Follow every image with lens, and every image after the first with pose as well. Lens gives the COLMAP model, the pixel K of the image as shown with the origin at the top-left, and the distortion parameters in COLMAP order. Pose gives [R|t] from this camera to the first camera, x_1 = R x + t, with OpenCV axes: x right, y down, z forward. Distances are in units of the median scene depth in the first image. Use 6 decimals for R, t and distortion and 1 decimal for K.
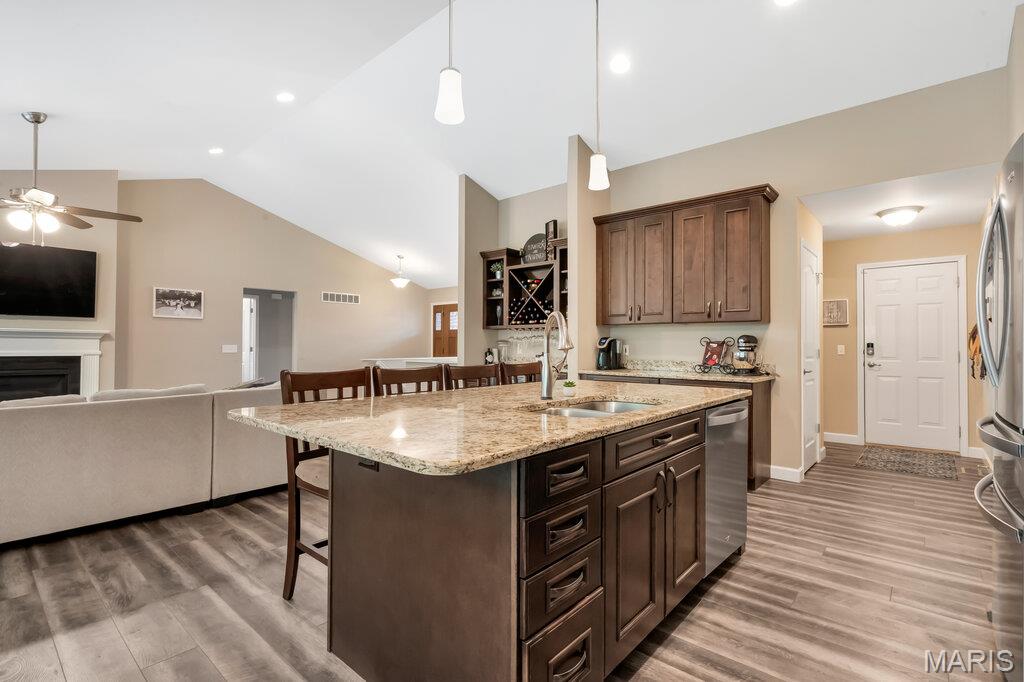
lens RADIAL K [[475.1, 0, 519.0], [0, 475.1, 343.0], [0, 0, 1]] dist [-0.006846, 0.002982]
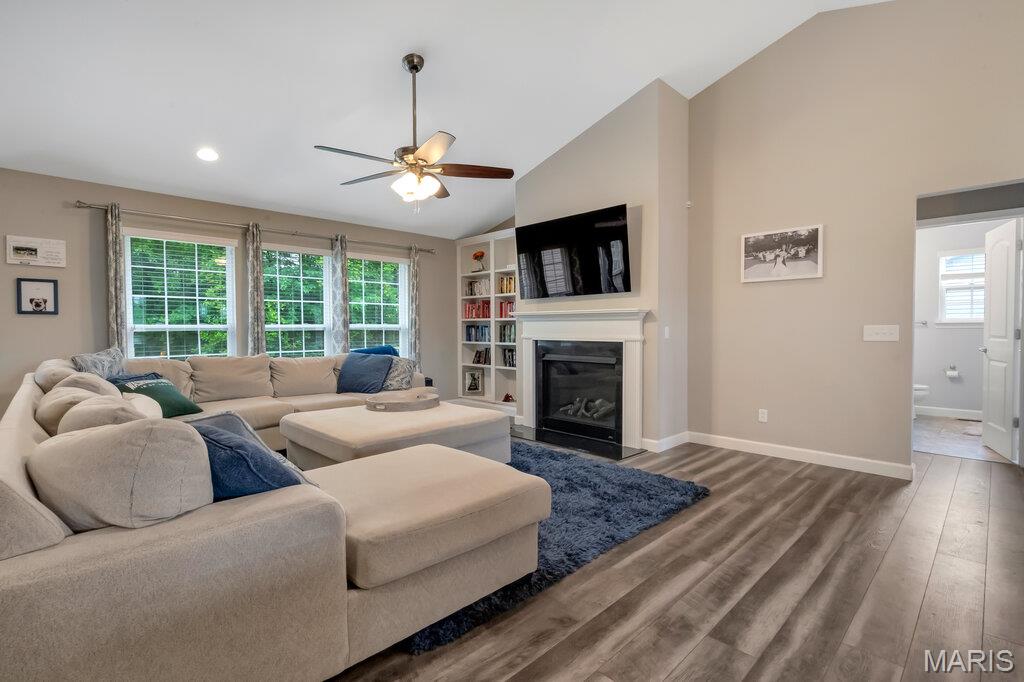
lens RADIAL K [[475.1, 0, 507.6], [0, 475.1, 338.7], [0, 0, 1]] dist [-0.006846, 0.002982]
pose [[-0.092638, 0.018058, -0.995536, -0.129579], [0.012989, 0.999772, 0.016927, 0.006395], [0.995615, -0.011363, -0.092851, 0.905676]]
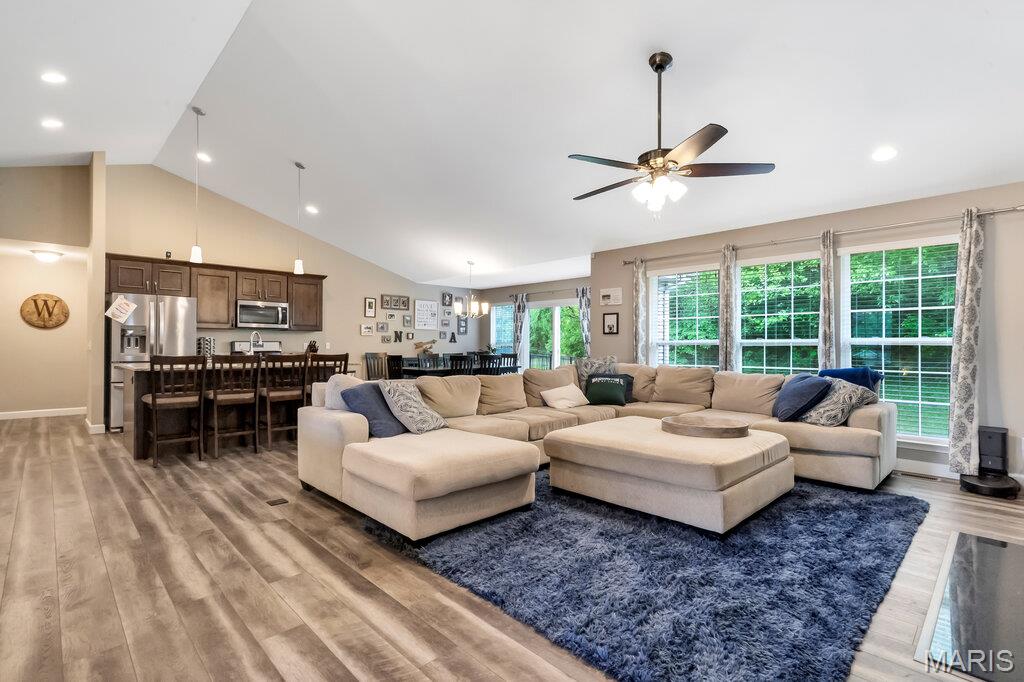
lens RADIAL K [[475.1, 0, 515.0], [0, 475.1, 344.4], [0, 0, 1]] dist [-0.006846, 0.002982]
pose [[-0.996478, -0.005597, 0.083670, -0.620243], [-0.006268, 0.999950, -0.007753, 0.008592], [-0.083623, -0.008250, -0.996463, 1.329348]]
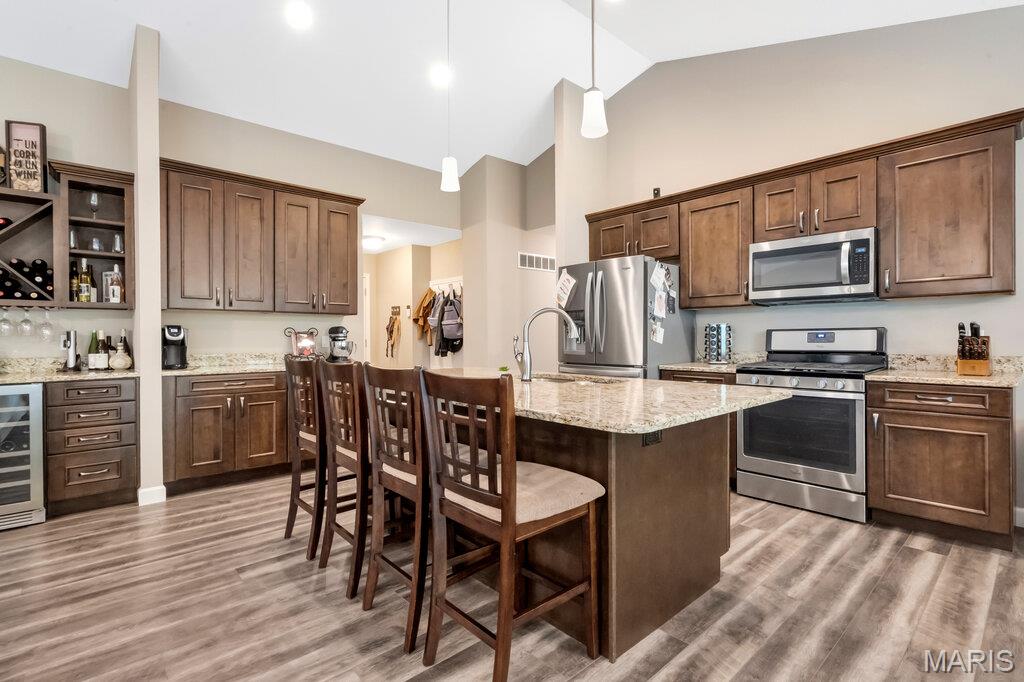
lens RADIAL K [[475.1, 0, 511.9], [0, 475.1, 338.3], [0, 0, 1]] dist [-0.006846, 0.002982]
pose [[0.132670, -0.009494, 0.991115, -0.419165], [-0.000129, 0.999954, 0.009596, 0.000462], [-0.991160, -0.001401, 0.132663, 0.331892]]
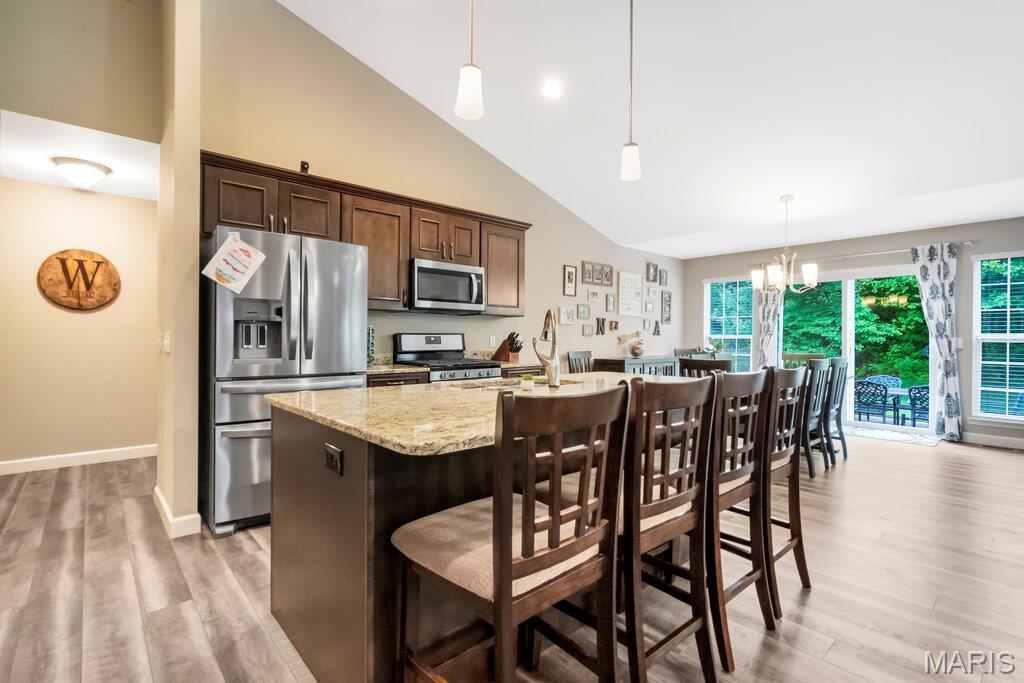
lens RADIAL K [[475.1, 0, 513.7], [0, 475.1, 336.4], [0, 0, 1]] dist [-0.006846, 0.002982]
pose [[-0.991270, -0.007064, 0.131662, 0.001546], [-0.008210, 0.999933, -0.008164, 0.004030], [-0.131595, -0.009173, -0.991261, 0.789419]]
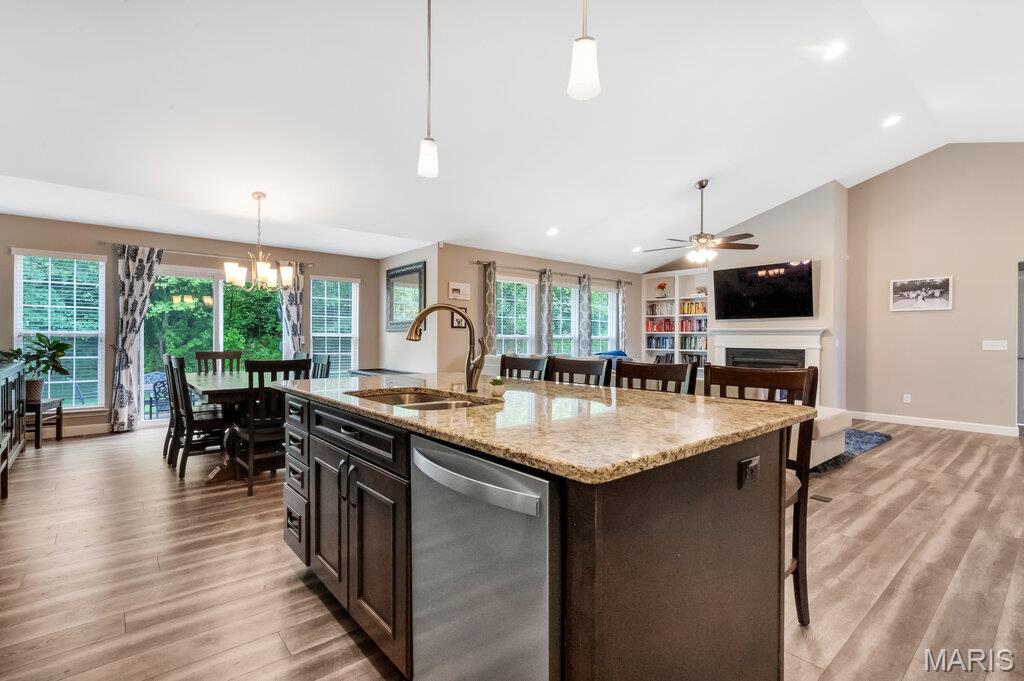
lens RADIAL K [[475.1, 0, 502.7], [0, 475.1, 336.8], [0, 0, 1]] dist [-0.006846, 0.002982]
pose [[-0.168949, -0.007561, -0.985596, 0.384396], [0.000689, 0.999969, -0.007789, 0.004570], [0.985624, -0.001995, -0.168939, 0.463850]]
